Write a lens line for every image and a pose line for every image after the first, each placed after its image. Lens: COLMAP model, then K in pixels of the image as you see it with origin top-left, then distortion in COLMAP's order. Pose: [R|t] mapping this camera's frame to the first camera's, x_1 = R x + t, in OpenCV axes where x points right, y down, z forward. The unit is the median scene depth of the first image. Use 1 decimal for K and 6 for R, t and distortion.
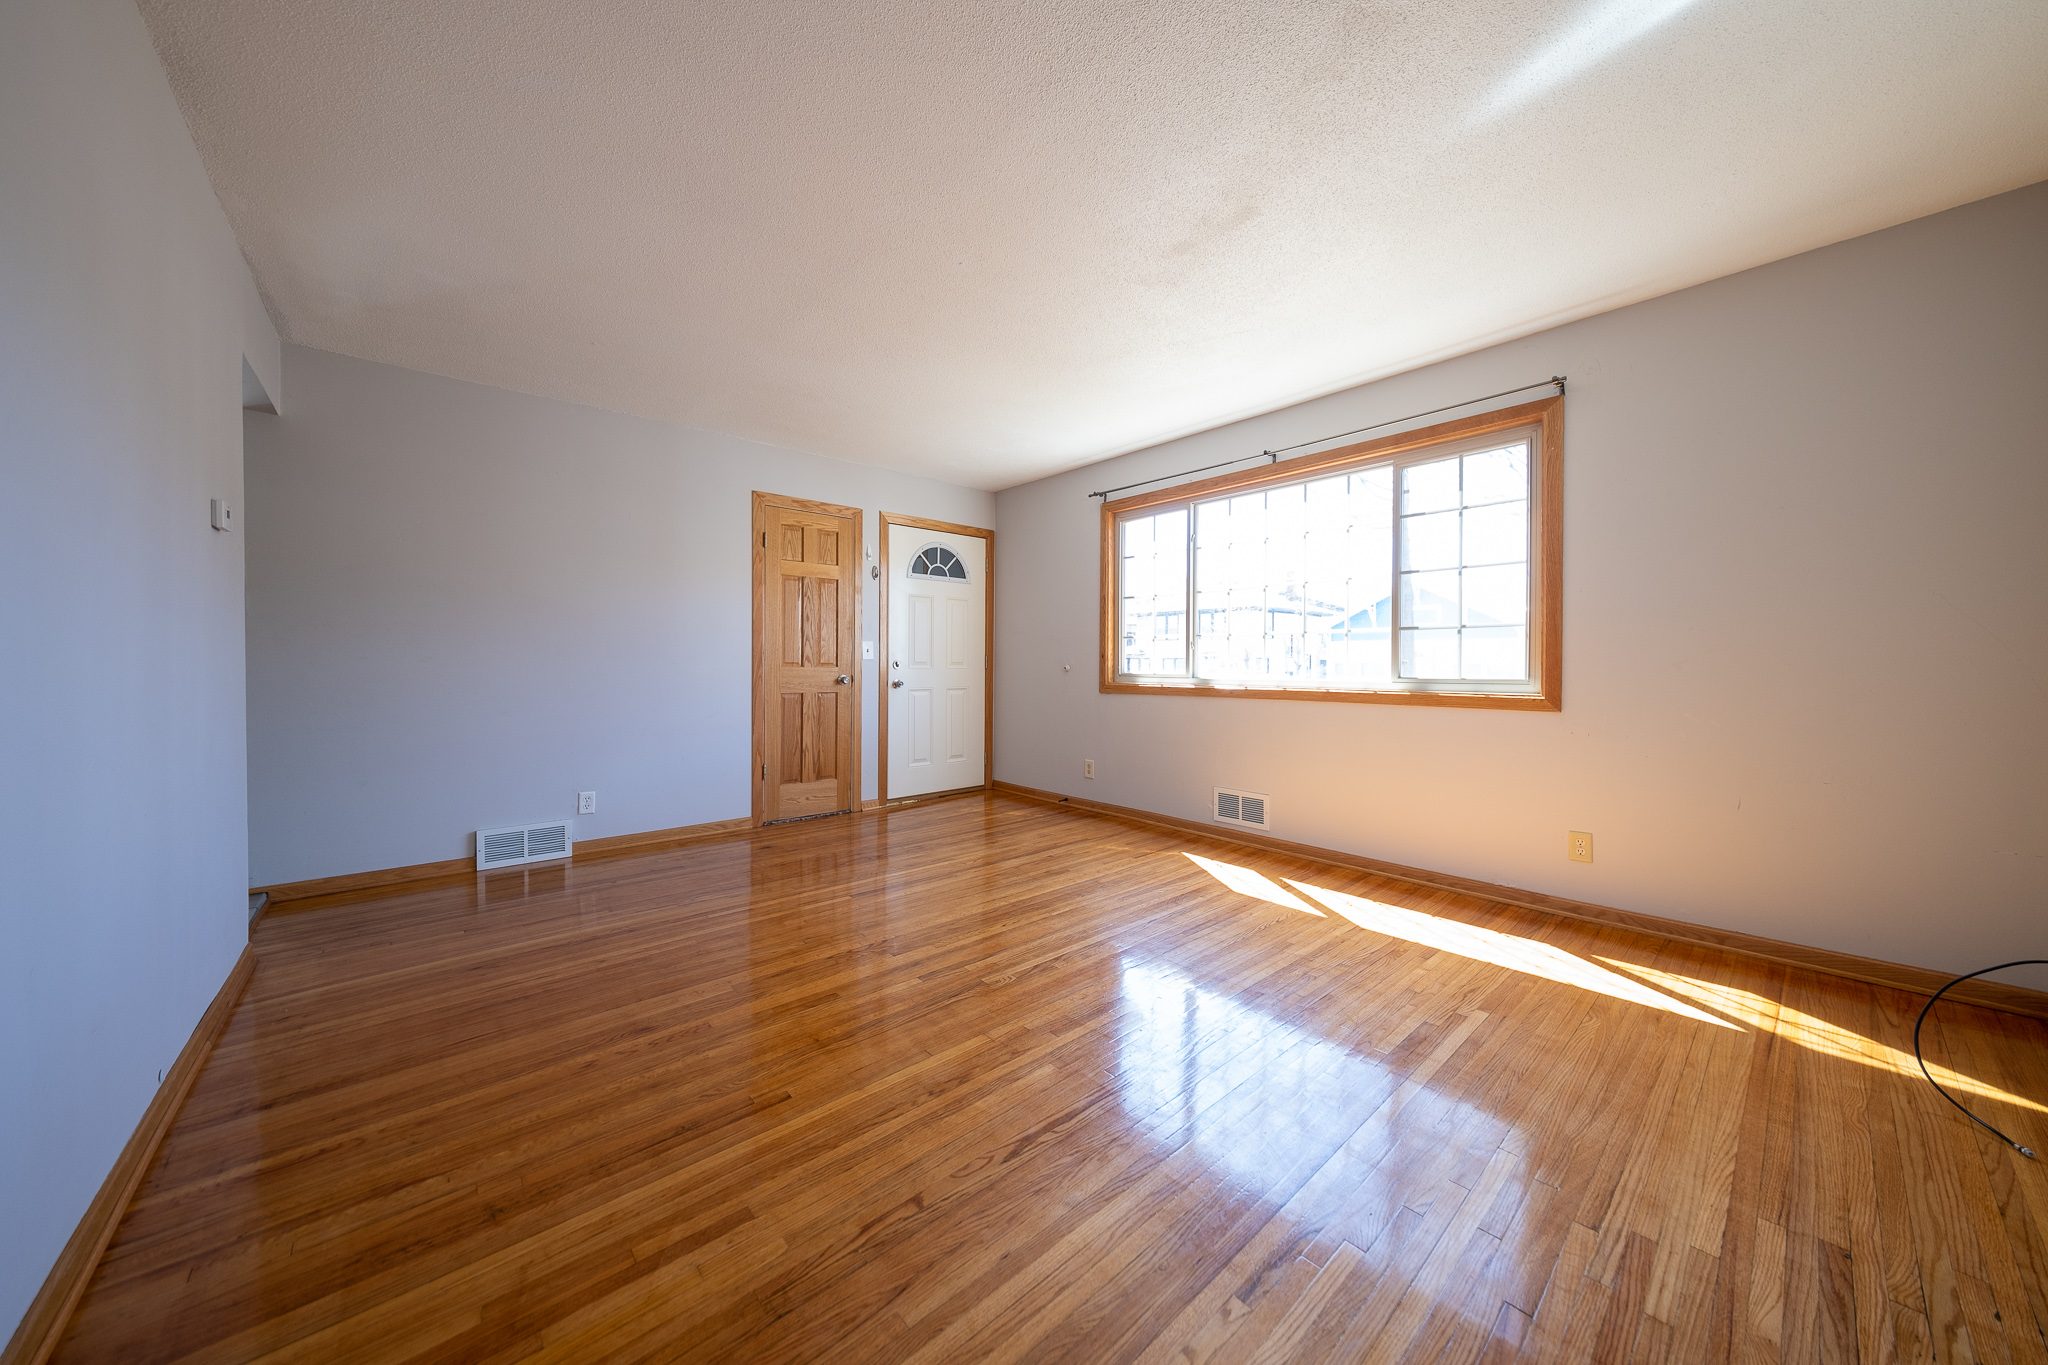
lens RADIAL K [[689.2, 0, 1017.1], [0, 689.2, 670.3], [0, 0, 1]] dist [0.019826, -0.003985]
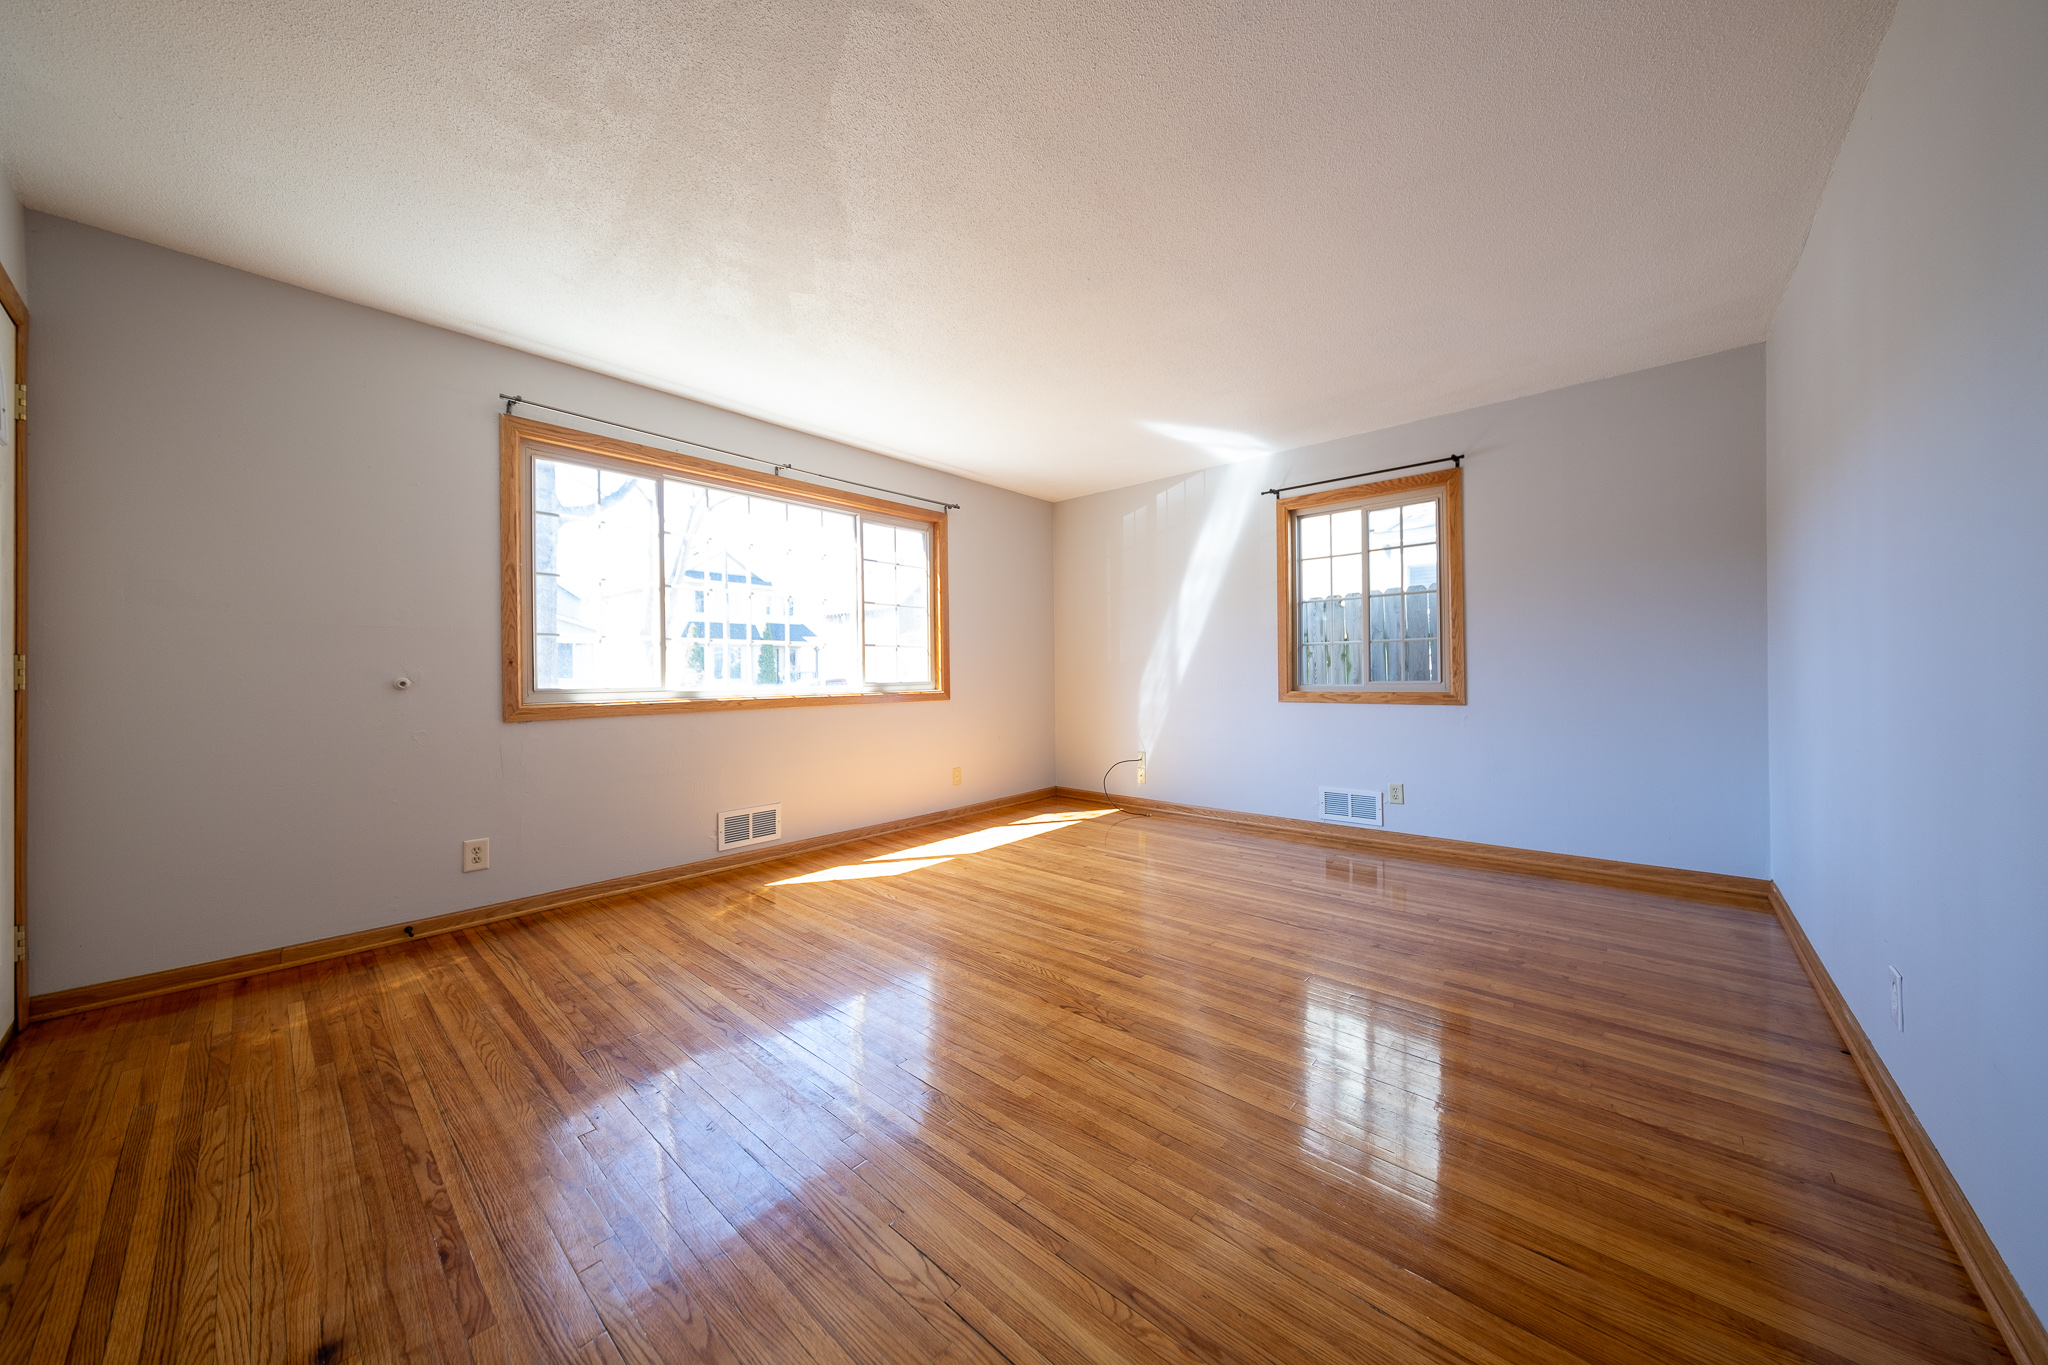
lens RADIAL K [[689.2, 0, 1017.1], [0, 689.2, 670.3], [0, 0, 1]] dist [0.019826, -0.003985]
pose [[-0.122350, 0.002296, 0.992484, -0.793273], [0.016891, 0.999857, -0.000230, -0.008085], [-0.992343, 0.016736, -0.122372, 0.906729]]
